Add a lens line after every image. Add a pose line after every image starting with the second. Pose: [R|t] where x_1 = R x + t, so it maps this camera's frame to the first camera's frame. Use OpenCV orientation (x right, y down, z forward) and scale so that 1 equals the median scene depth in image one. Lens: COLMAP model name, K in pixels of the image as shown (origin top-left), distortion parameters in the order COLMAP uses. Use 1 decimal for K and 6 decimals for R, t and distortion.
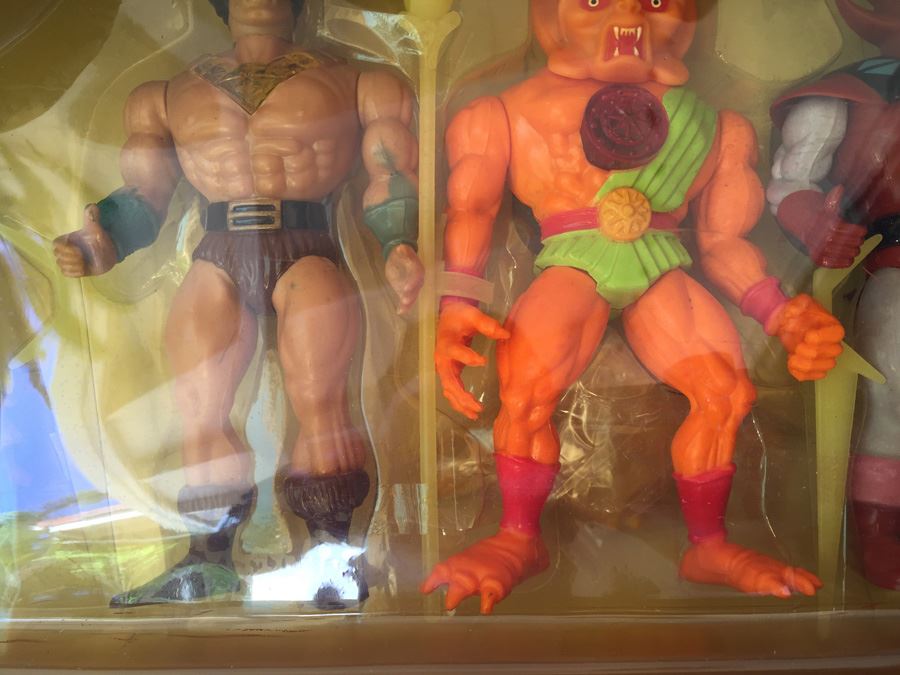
lens RADIAL K [[846.2, 0, 449.6], [0, 846.2, 336.7], [0, 0, 1]] dist [0.091027, -0.170727]
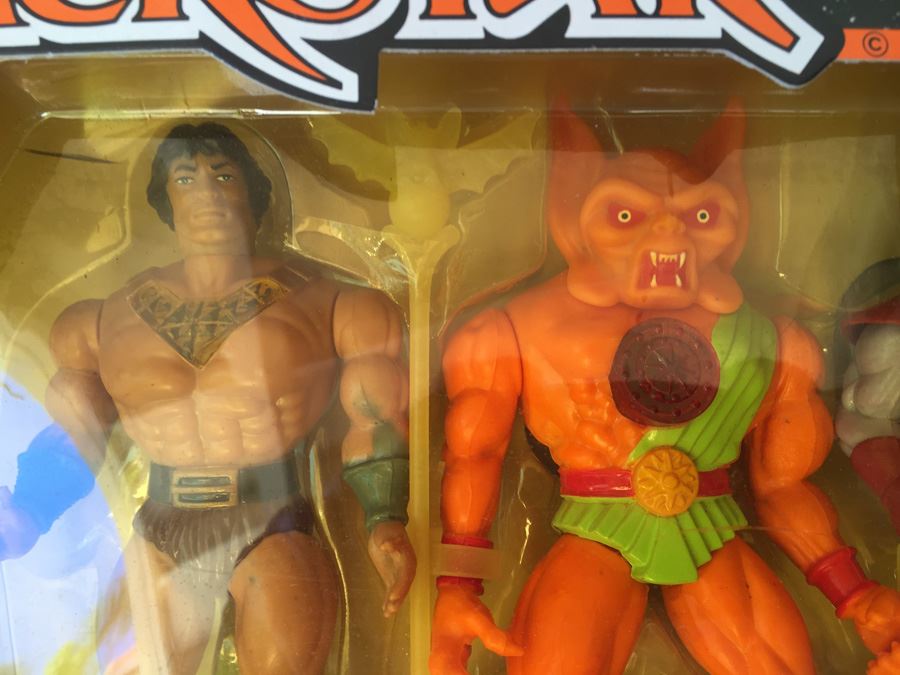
lens RADIAL K [[846.2, 0, 448.9], [0, 846.2, 333.3], [0, 0, 1]] dist [0.091027, -0.170727]
pose [[0.999943, -0.006433, -0.008506, 0.008821], [0.006642, 0.999669, 0.024843, -0.299791], [0.008344, -0.024898, 0.999655, 0.193811]]
